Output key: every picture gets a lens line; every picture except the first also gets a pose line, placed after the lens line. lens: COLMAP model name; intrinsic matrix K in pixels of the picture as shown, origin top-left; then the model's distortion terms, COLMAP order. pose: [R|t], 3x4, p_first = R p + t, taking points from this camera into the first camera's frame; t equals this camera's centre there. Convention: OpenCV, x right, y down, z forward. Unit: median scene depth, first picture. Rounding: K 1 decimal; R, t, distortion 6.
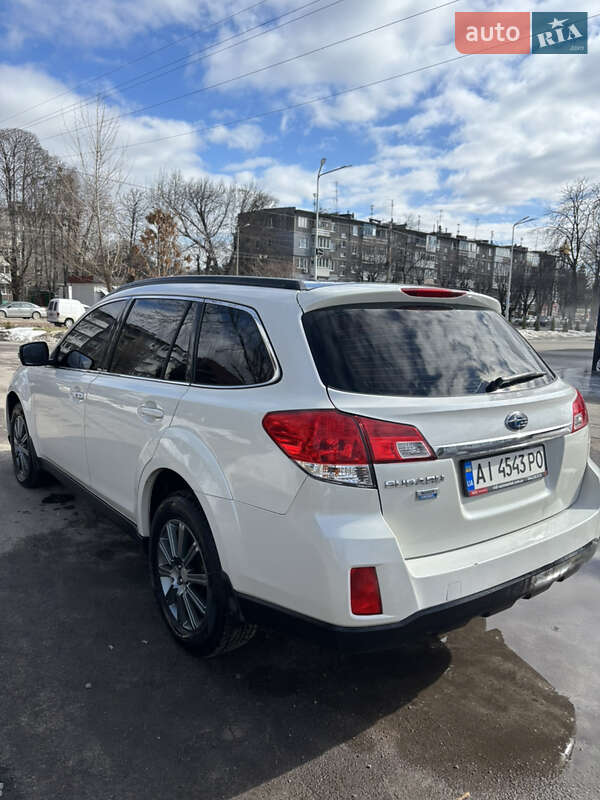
lens RADIAL K [[612.9, 0, 295.0], [0, 612.9, 401.8], [0, 0, 1]] dist [0.006867, 0.006042]
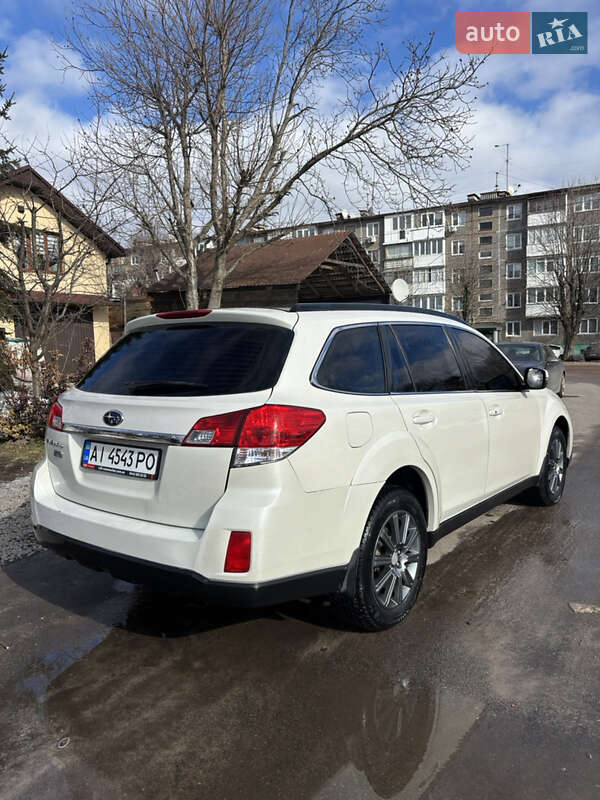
lens RADIAL K [[612.9, 0, 295.0], [0, 612.9, 401.8], [0, 0, 1]] dist [0.006867, 0.006042]
pose [[0.268460, 0.050202, -0.961982, 0.993543], [-0.127223, 0.991741, 0.016250, -0.039604], [0.954853, 0.118024, 0.272629, 0.623399]]
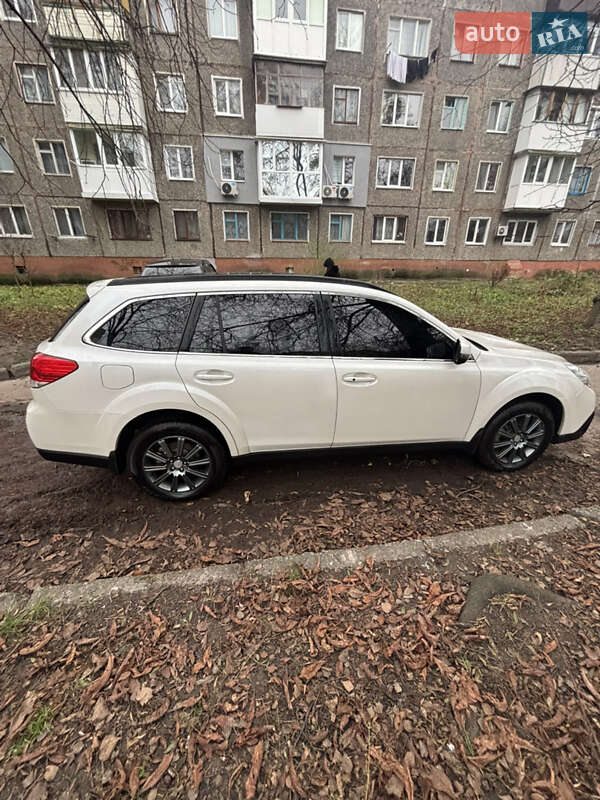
lens RADIAL K [[324.0, 0, 302.9], [0, 324.0, 401.2], [0, 0, 1]] dist [0.001961, 0.000442]
pose [[-0.475053, 0.315071, -0.821617, 0.623473], [-0.155893, 0.888798, 0.430970, -0.267689], [0.866038, 0.332818, -0.373109, 1.425571]]
